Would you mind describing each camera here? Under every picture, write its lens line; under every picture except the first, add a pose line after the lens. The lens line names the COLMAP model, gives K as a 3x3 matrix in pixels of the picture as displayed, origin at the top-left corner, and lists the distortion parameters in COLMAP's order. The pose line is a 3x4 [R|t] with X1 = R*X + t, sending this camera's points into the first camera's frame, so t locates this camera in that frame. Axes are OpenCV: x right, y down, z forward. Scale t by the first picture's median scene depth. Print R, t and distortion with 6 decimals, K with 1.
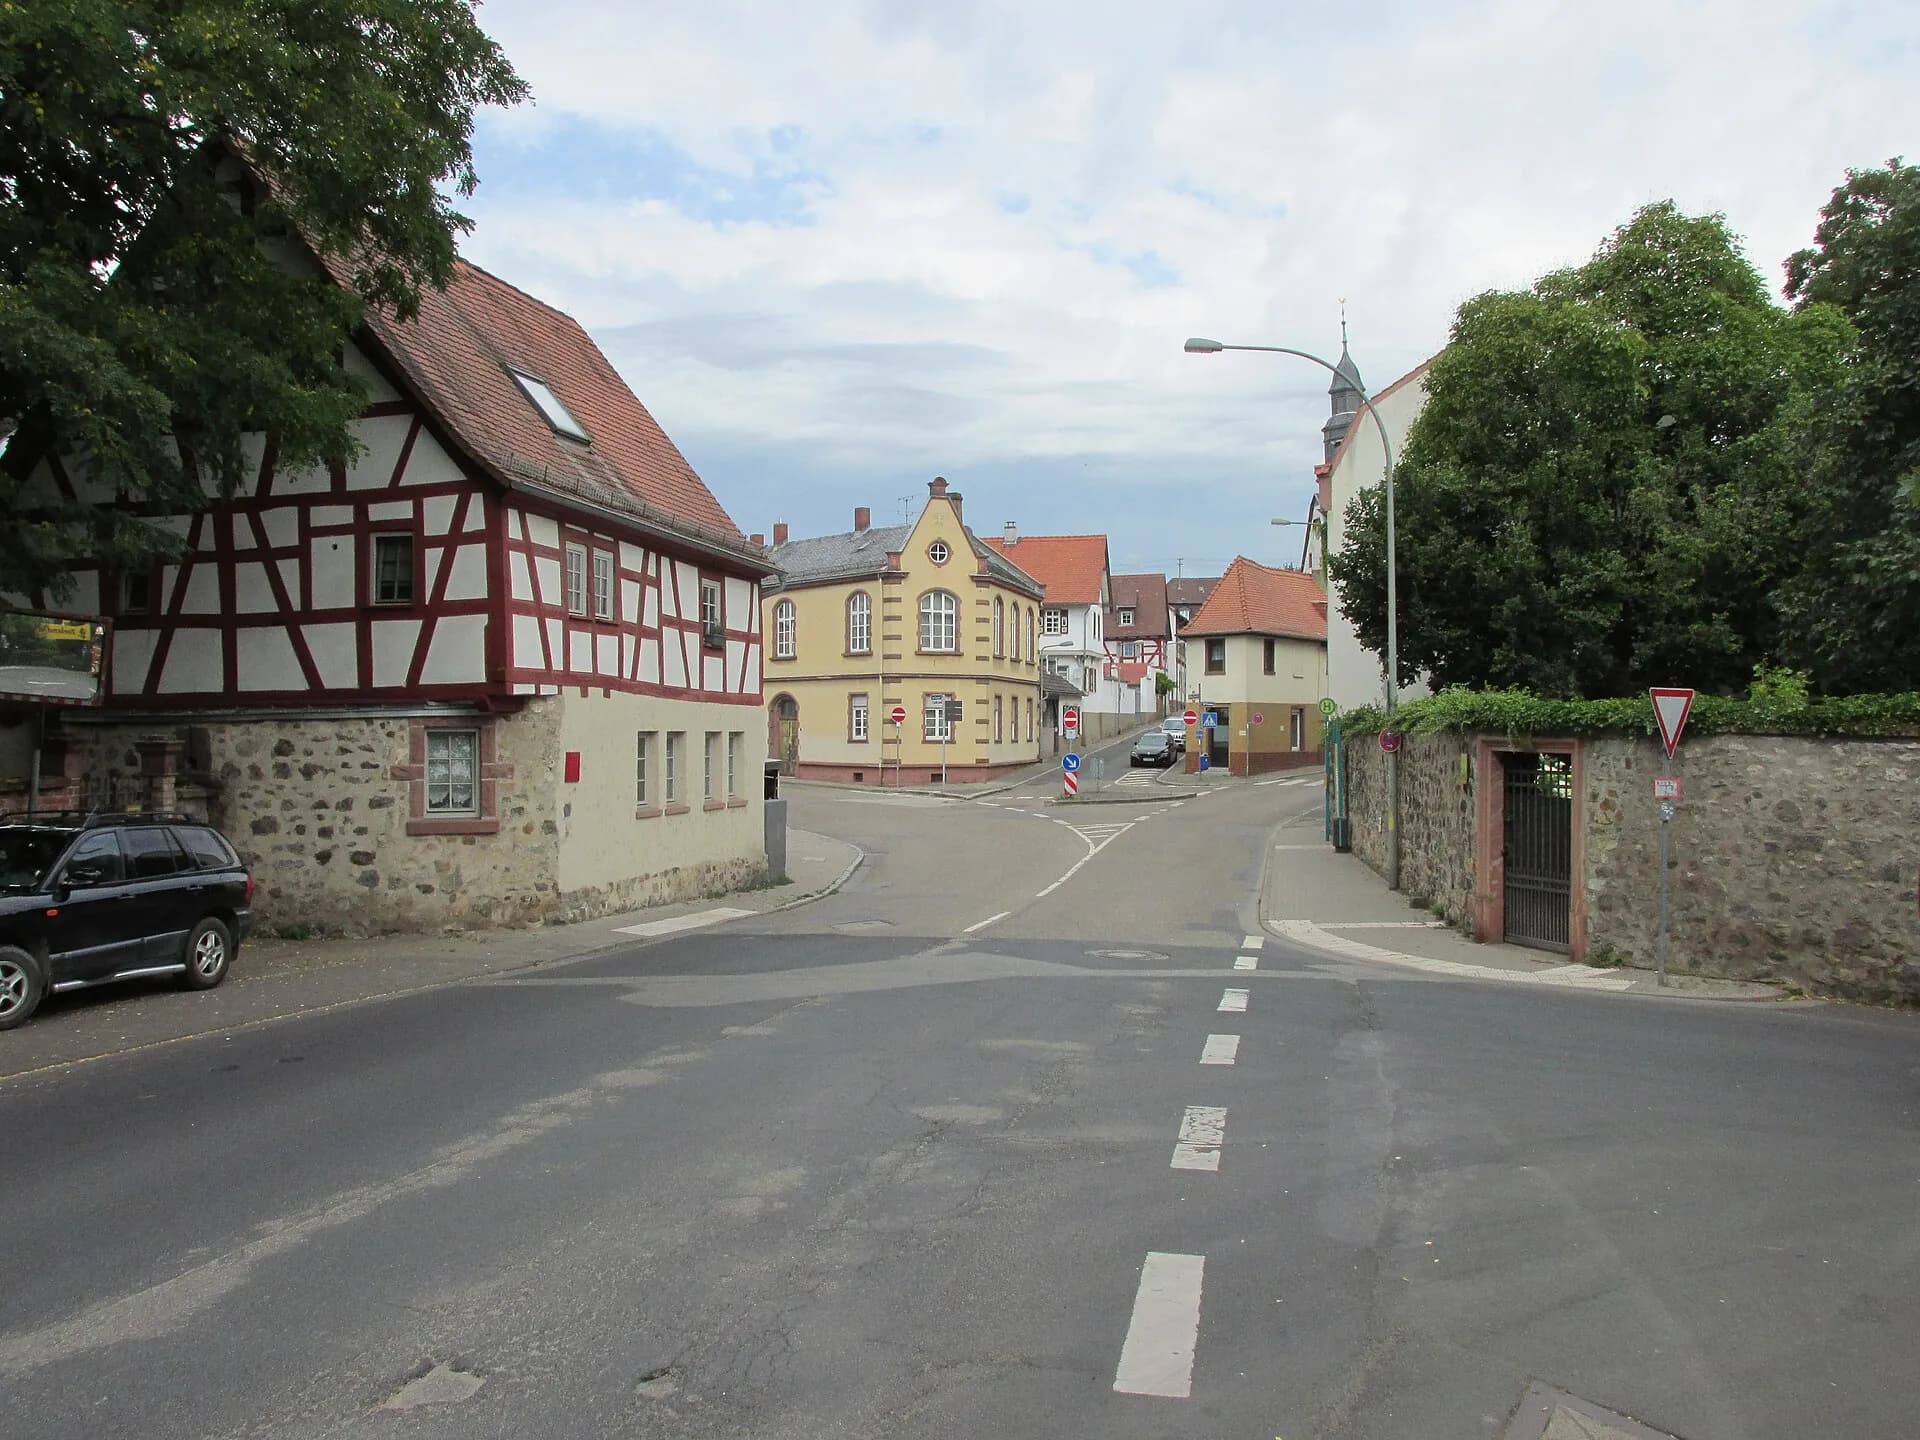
lens RADIAL K [[2016.3, 0, 959.1], [0, 2016.3, 692.6], [0, 0, 1]] dist [0.074575, -0.009827]
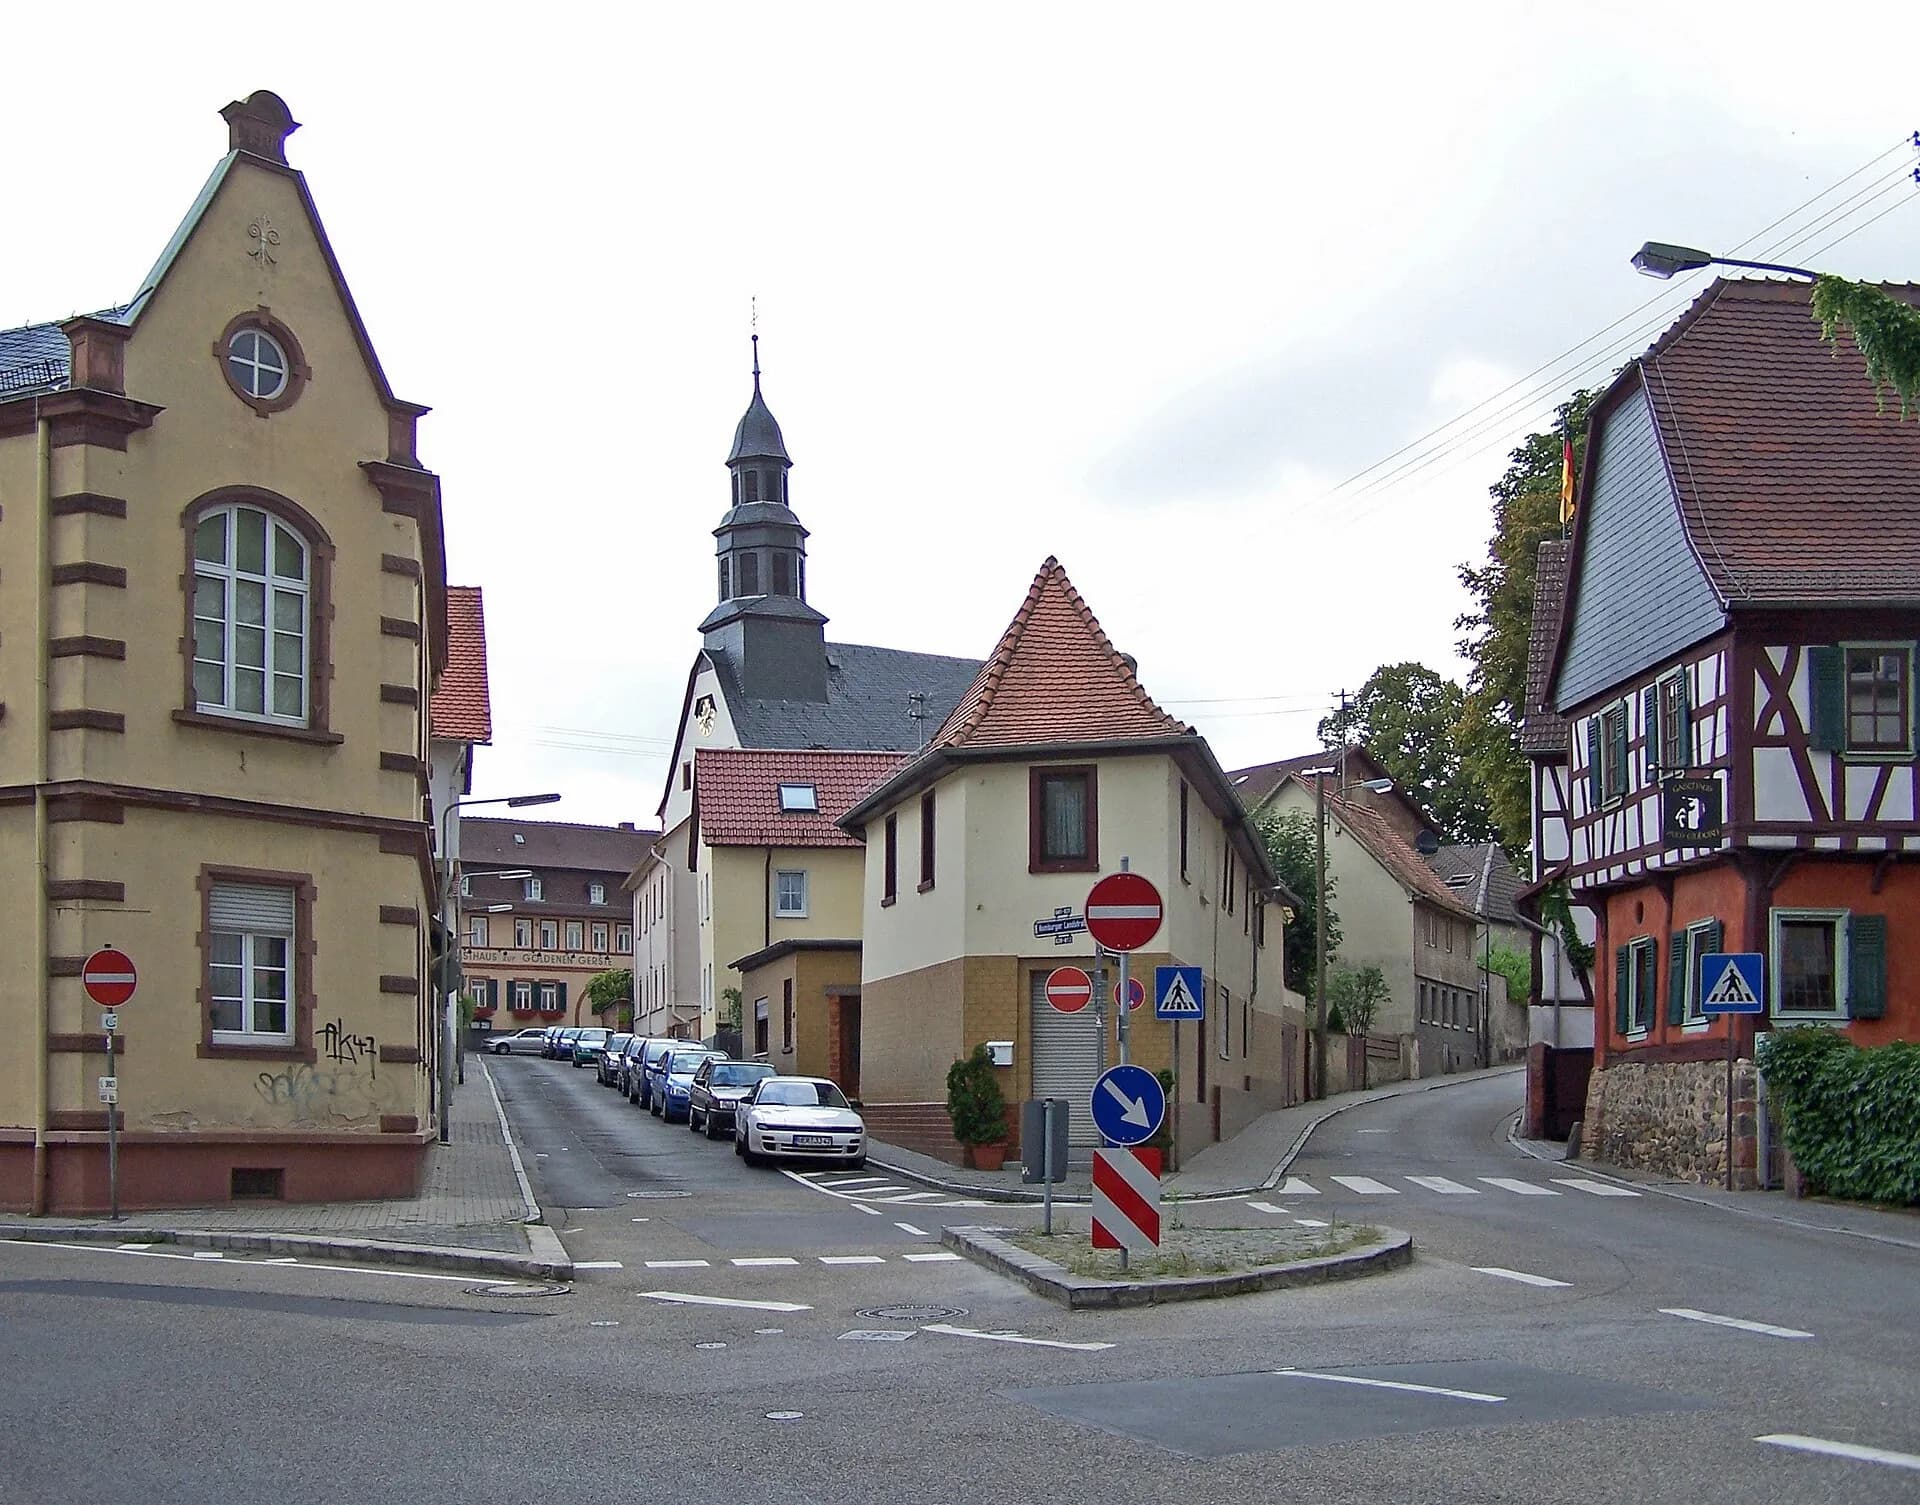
lens RADIAL K [[2400.4, 0, 929.0], [0, 2400.4, 1099.3], [0, 0, 1]] dist [0.026890, -0.087847]
pose [[0.904485, 0.004305, 0.426483, -0.141407], [-0.006688, 0.999969, 0.004091, 0.061148], [-0.426452, -0.006553, 0.904486, 1.411740]]
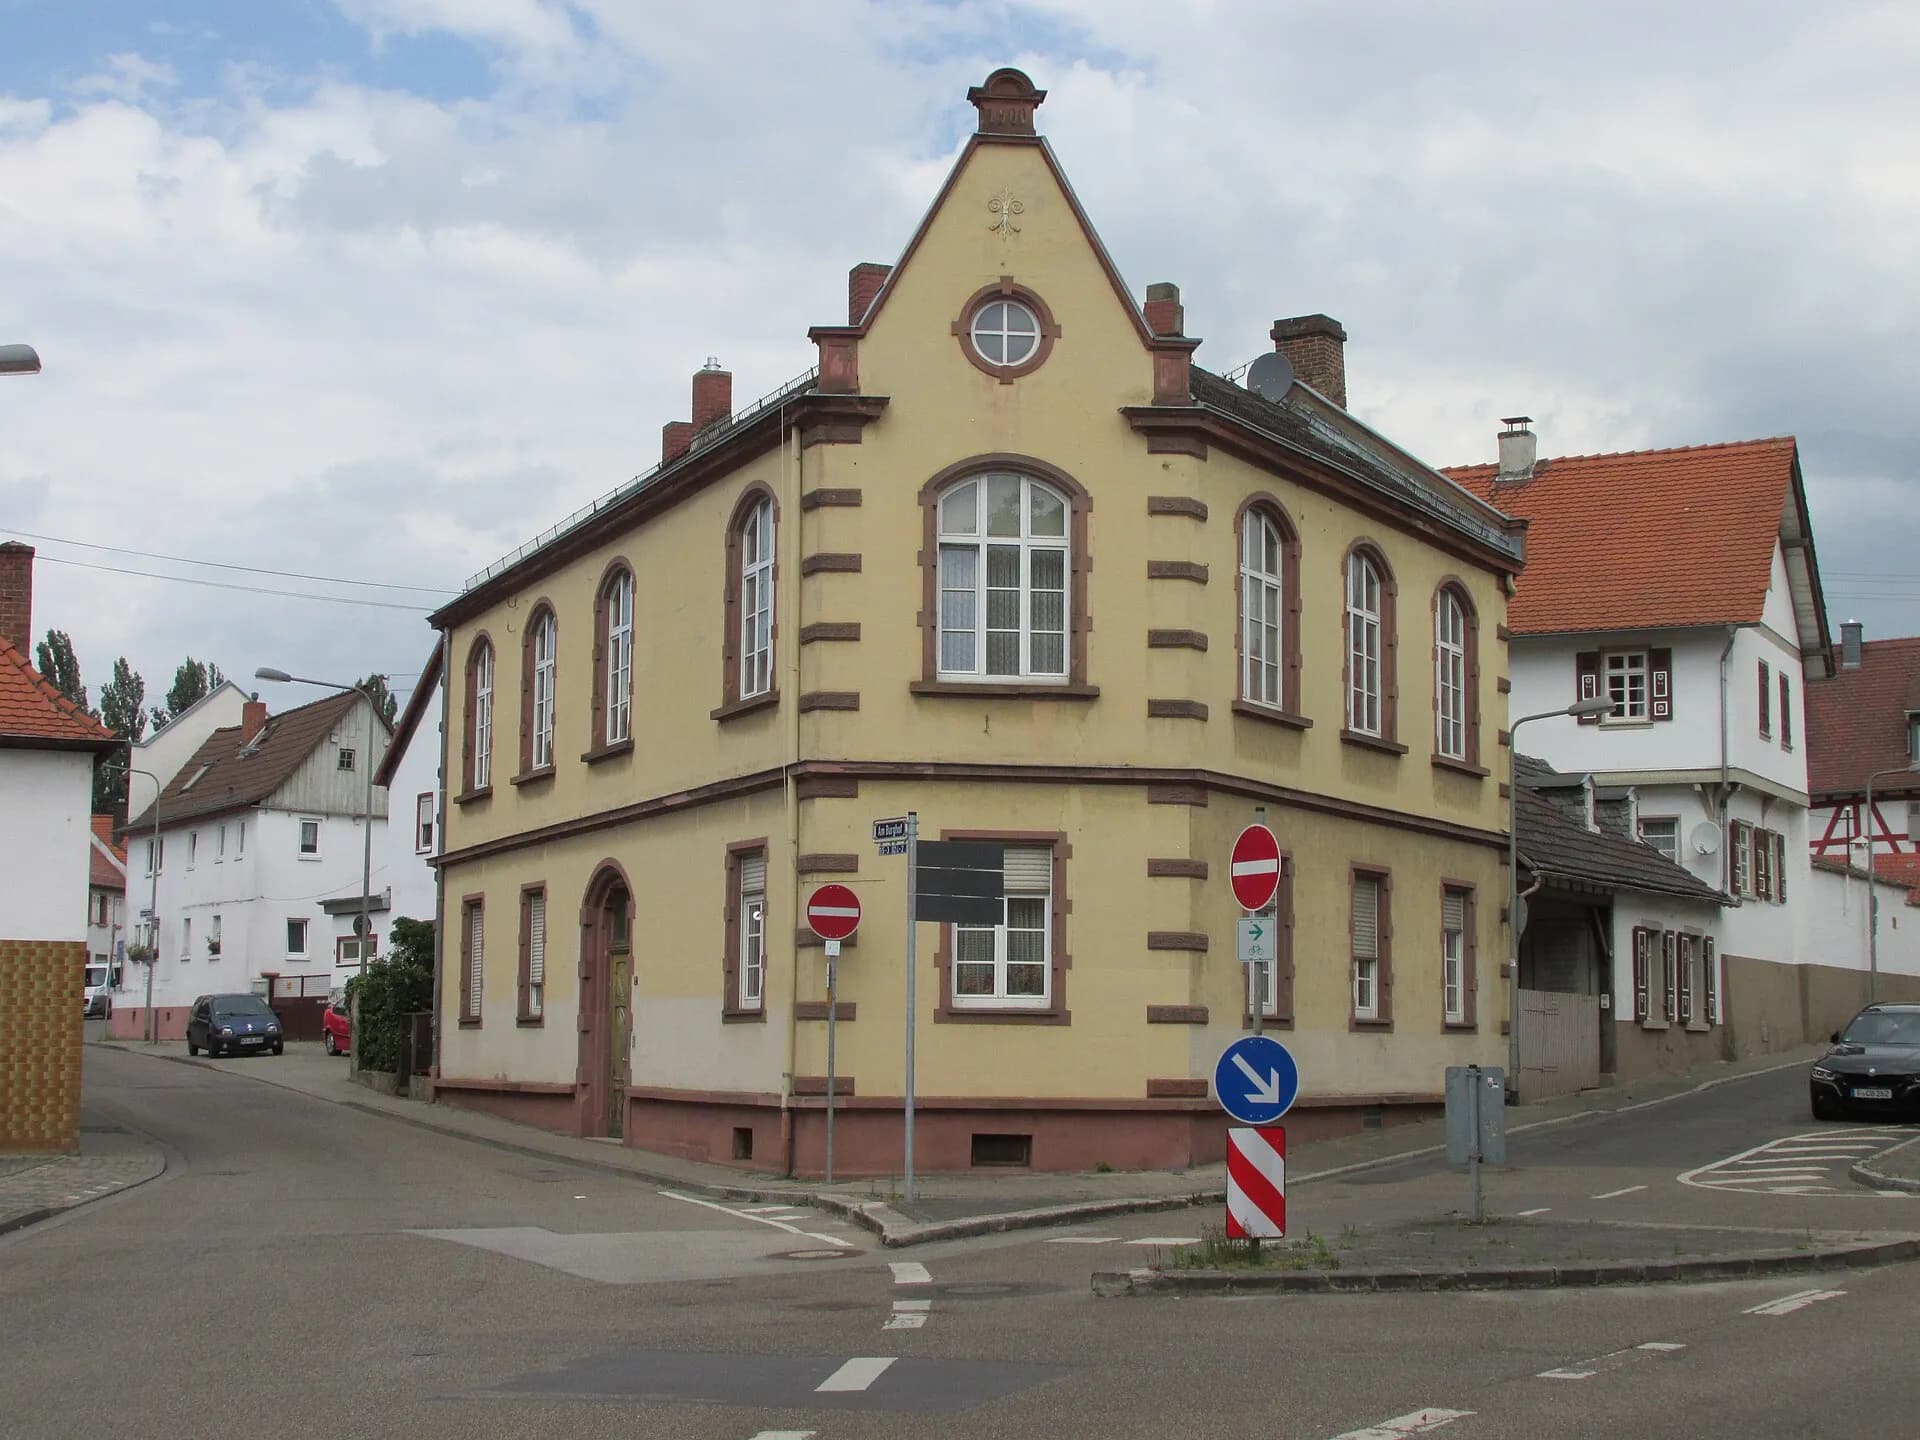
lens RADIAL K [[3030.2, 0, 960.0], [0, 3030.2, 720.0], [0, 0, 1]] dist [-0.020777, -0.037743]
pose [[0.961570, -0.027158, -0.273214, 0.204510], [0.000297, 0.995198, -0.097882, 0.052432], [0.274560, 0.094039, 0.956960, 1.282785]]
